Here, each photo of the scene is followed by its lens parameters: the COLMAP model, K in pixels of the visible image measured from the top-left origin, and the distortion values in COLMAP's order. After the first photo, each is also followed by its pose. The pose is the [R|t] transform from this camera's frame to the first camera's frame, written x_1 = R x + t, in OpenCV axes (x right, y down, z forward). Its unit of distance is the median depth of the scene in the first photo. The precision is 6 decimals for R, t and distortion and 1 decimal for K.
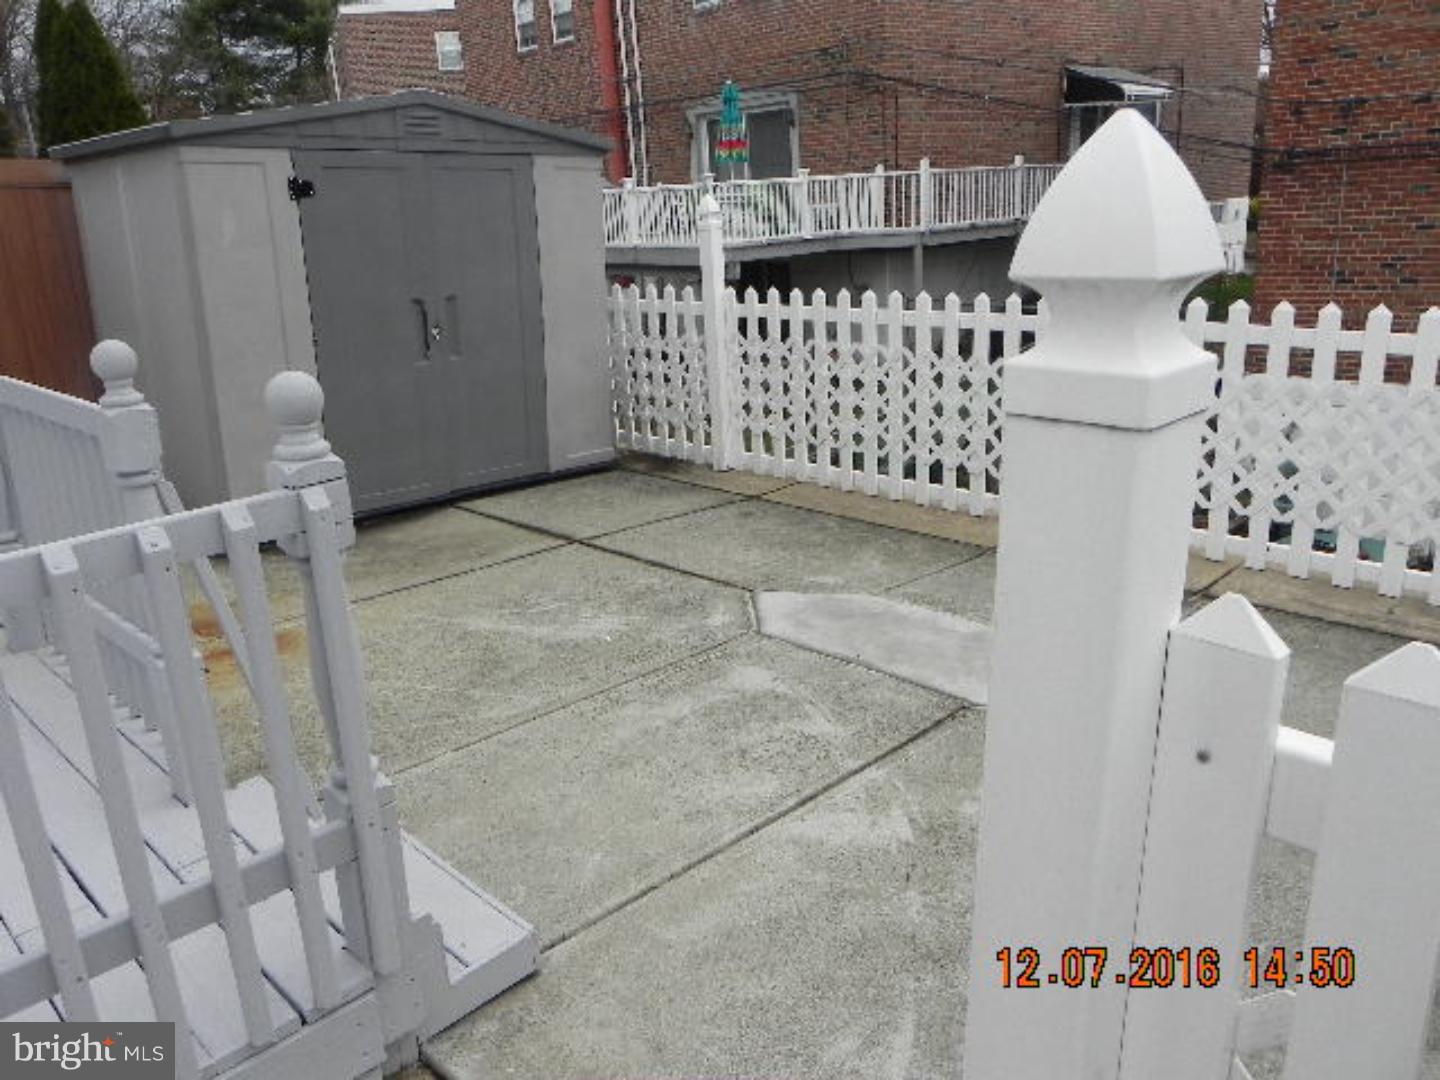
lens RADIAL K [[1101.6, 0, 720.7], [0, 1101.6, 541.6], [0, 0, 1]] dist [0.017119, 0.007303]
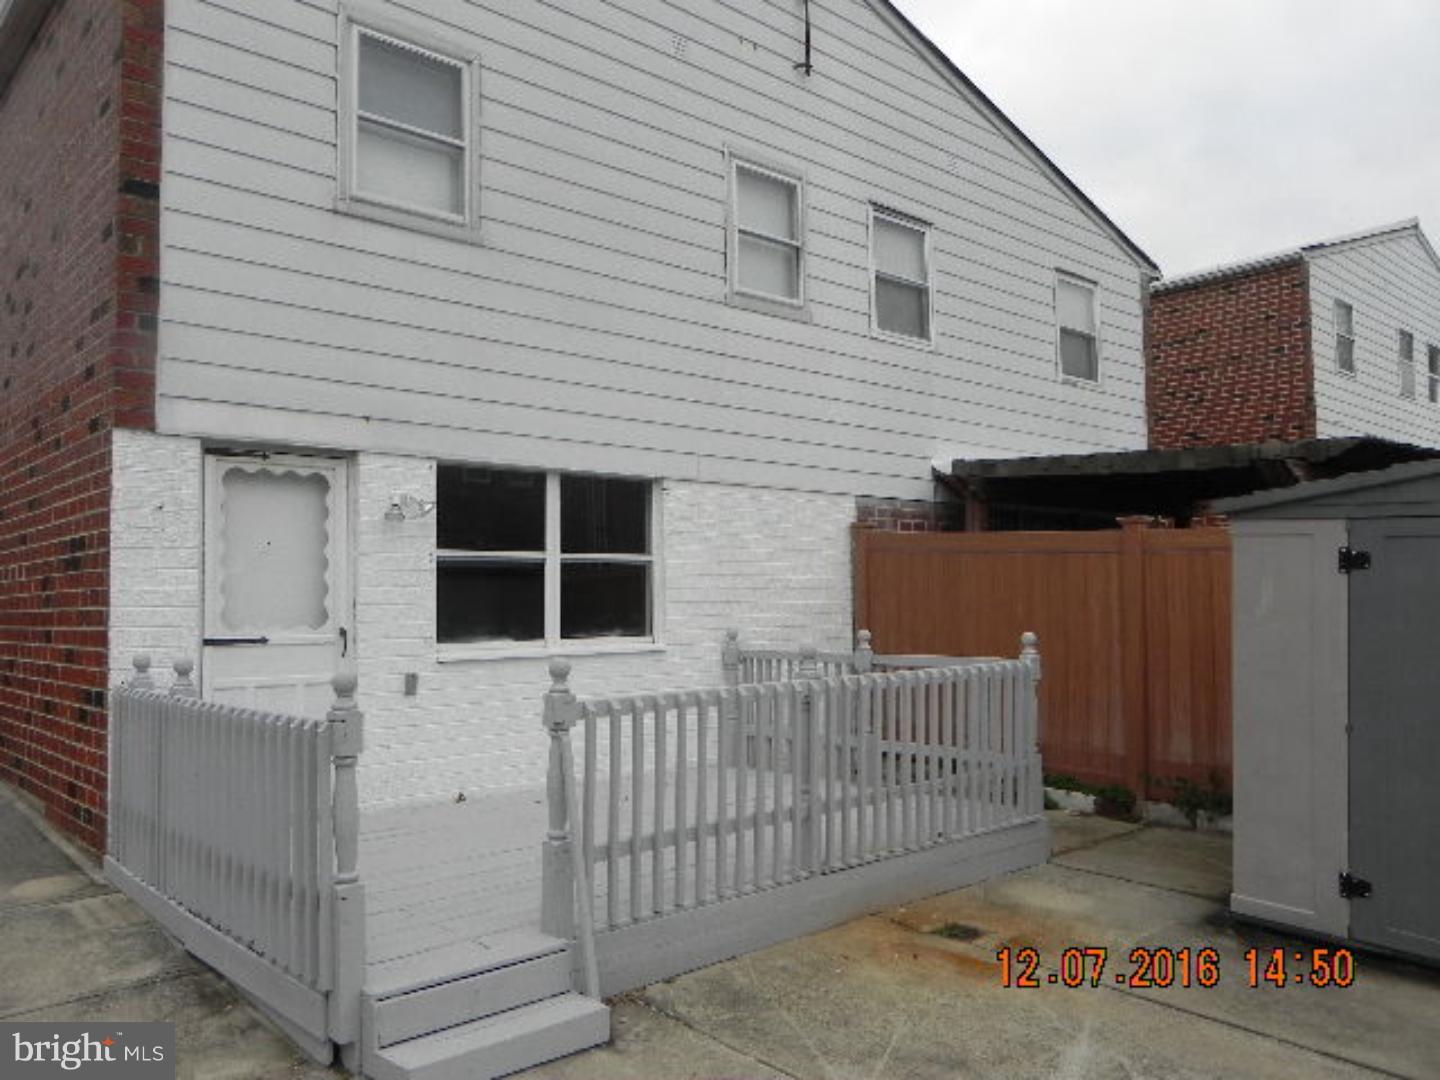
lens RADIAL K [[1101.6, 0, 719.5], [0, 1101.6, 543.2], [0, 0, 1]] dist [0.017119, 0.007303]
pose [[-0.039110, -0.006985, -0.999211, 0.552406], [-0.292718, 0.956187, 0.004773, -0.189410], [0.955399, 0.292673, -0.039441, 0.549150]]
